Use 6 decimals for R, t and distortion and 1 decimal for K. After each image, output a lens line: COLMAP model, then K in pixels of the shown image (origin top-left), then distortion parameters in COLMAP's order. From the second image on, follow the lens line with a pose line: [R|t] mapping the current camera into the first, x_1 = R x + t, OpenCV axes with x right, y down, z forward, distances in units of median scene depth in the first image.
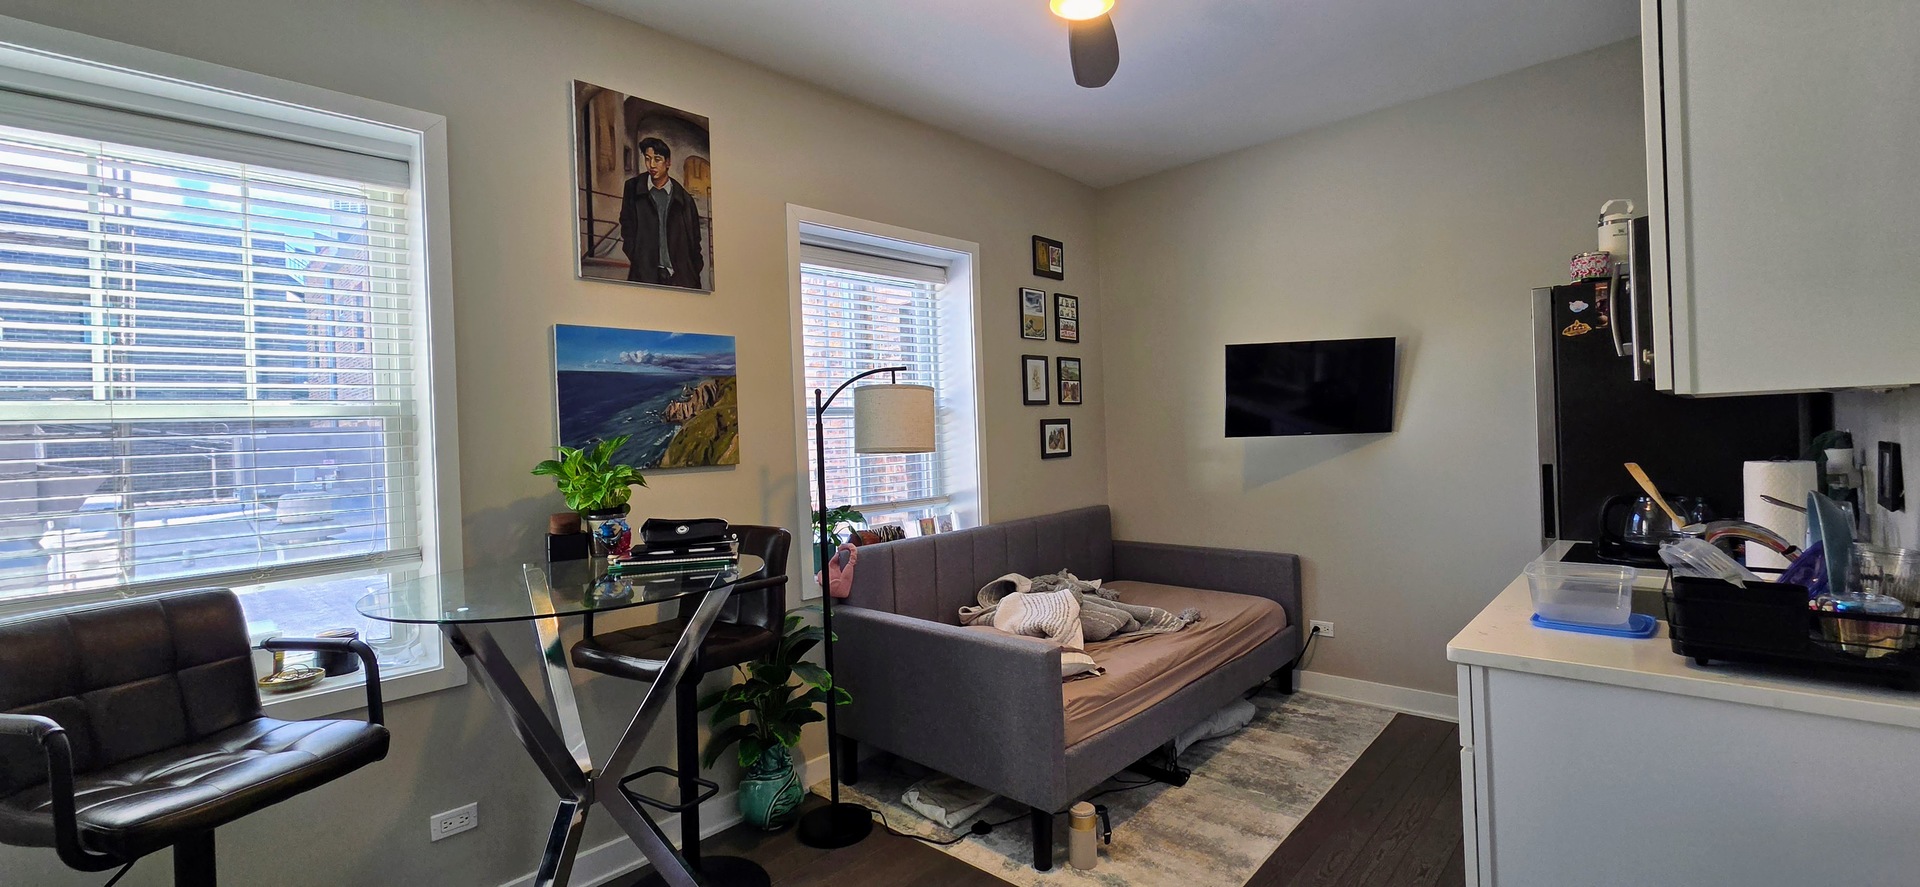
lens RADIAL K [[793.7, 0, 977.1], [0, 793.7, 440.8], [0, 0, 1]] dist [0.003472, 0.000117]
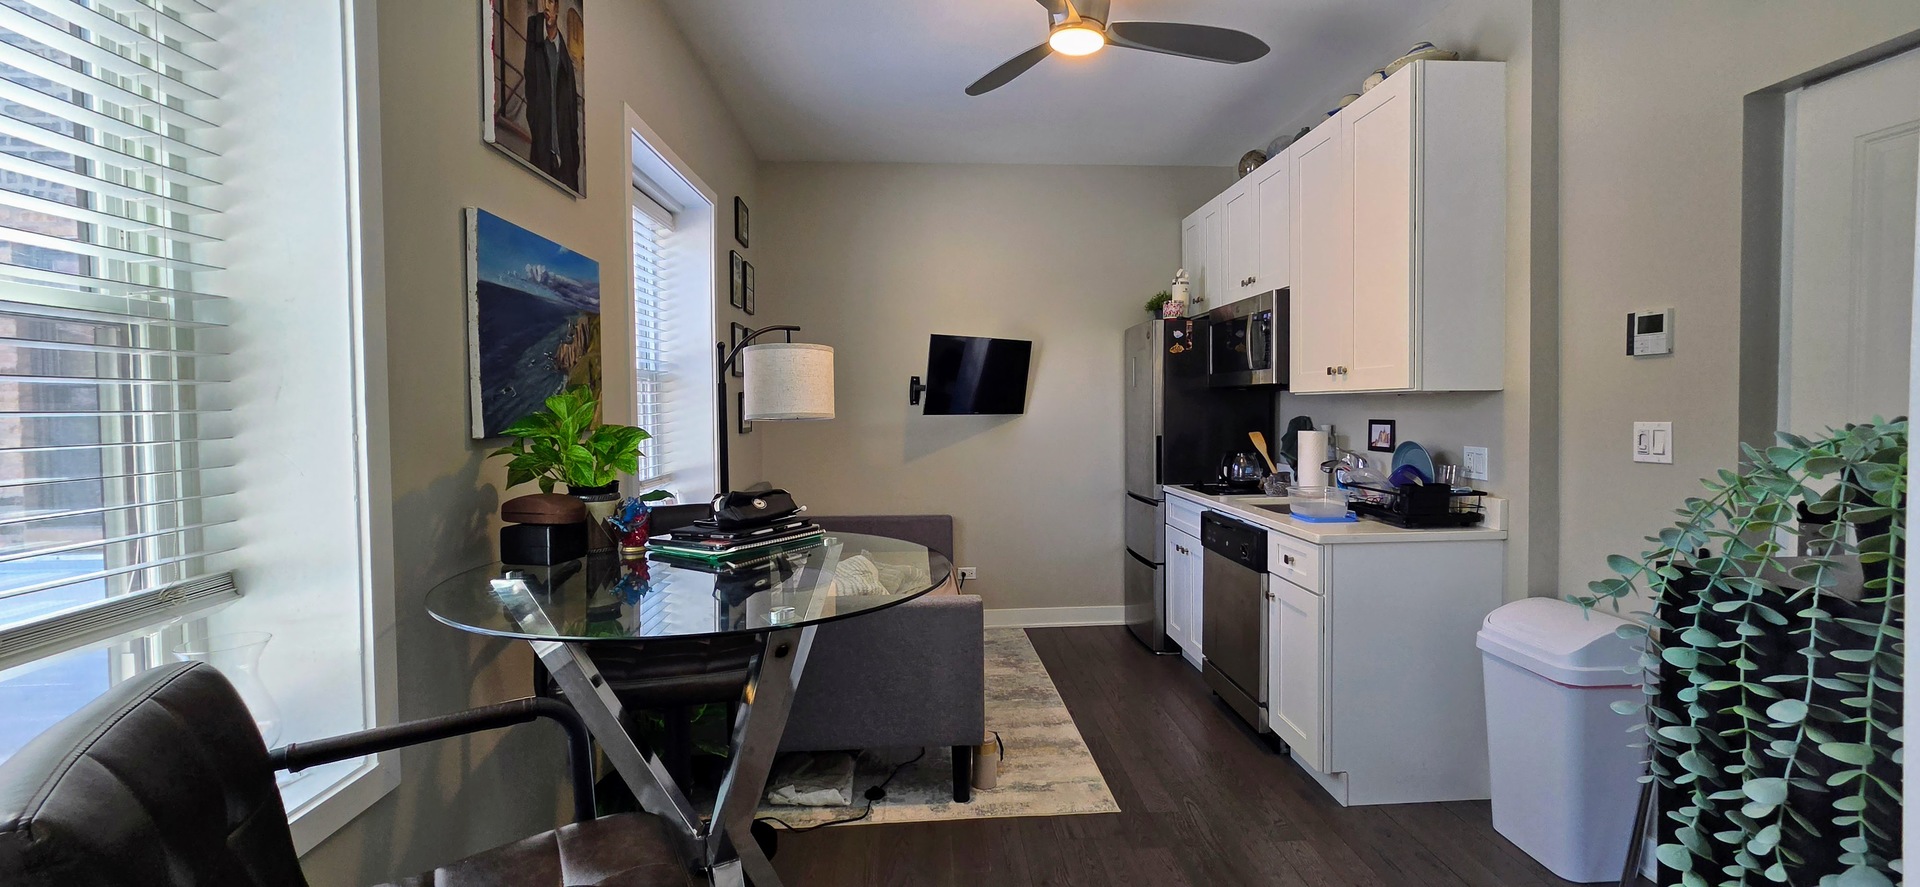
lens RADIAL K [[793.7, 0, 977.7], [0, 793.7, 435.7], [0, 0, 1]] dist [0.003472, 0.000117]
pose [[0.679432, 0.005403, 0.733719, -0.654446], [-0.009925, 0.999949, 0.001827, 0.031443], [-0.733671, -0.008524, 0.679451, 0.227052]]
